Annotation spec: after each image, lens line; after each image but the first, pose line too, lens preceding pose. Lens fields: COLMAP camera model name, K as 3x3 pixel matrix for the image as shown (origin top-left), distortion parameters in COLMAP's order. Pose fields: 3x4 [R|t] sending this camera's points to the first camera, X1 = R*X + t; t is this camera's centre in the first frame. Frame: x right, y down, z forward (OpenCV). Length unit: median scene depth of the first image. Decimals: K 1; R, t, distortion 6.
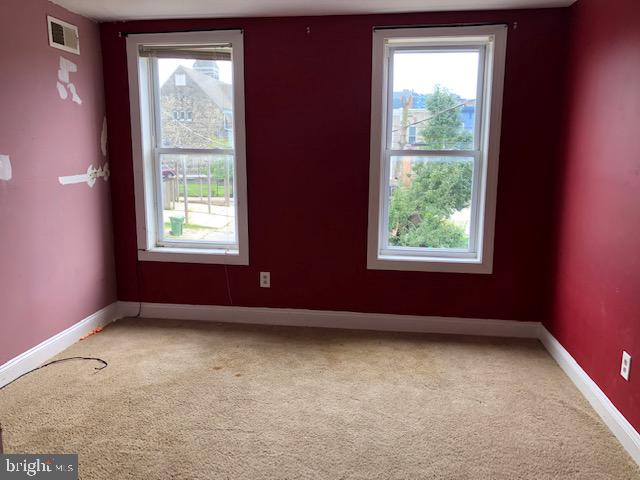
lens RADIAL K [[528.0, 0, 316.5], [0, 528.0, 241.9], [0, 0, 1]] dist [0.008263, -0.010442]
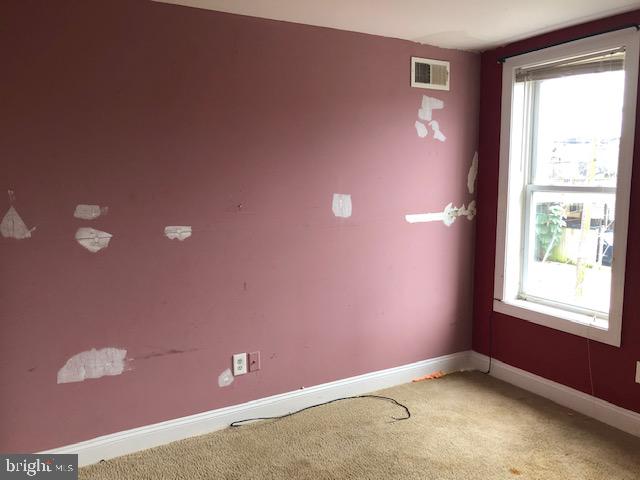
lens RADIAL K [[528.0, 0, 316.5], [0, 528.0, 241.9], [0, 0, 1]] dist [0.008263, -0.010442]
pose [[0.608467, 0.089848, -0.788477, 0.188330], [-0.128782, 0.991579, 0.013611, -0.059151], [0.783060, 0.093260, 0.614914, 0.235542]]
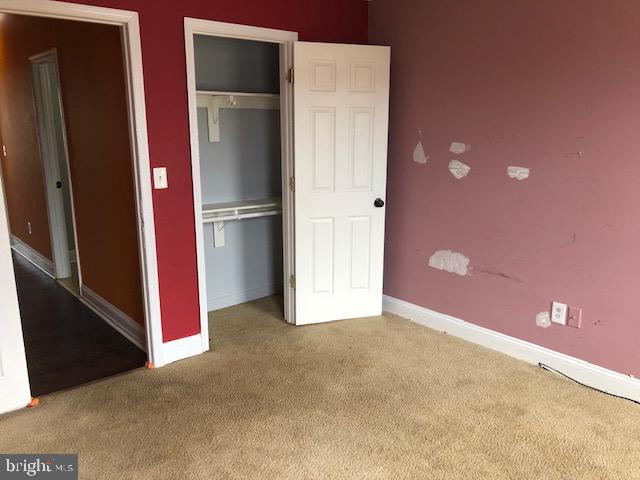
lens RADIAL K [[528.0, 0, 316.5], [0, 528.0, 241.9], [0, 0, 1]] dist [0.008263, -0.010442]
pose [[-0.679461, 0.160574, -0.715925, 0.310053], [-0.130137, 0.933912, 0.332975, -0.169111], [0.722078, 0.319412, -0.613661, 0.843663]]
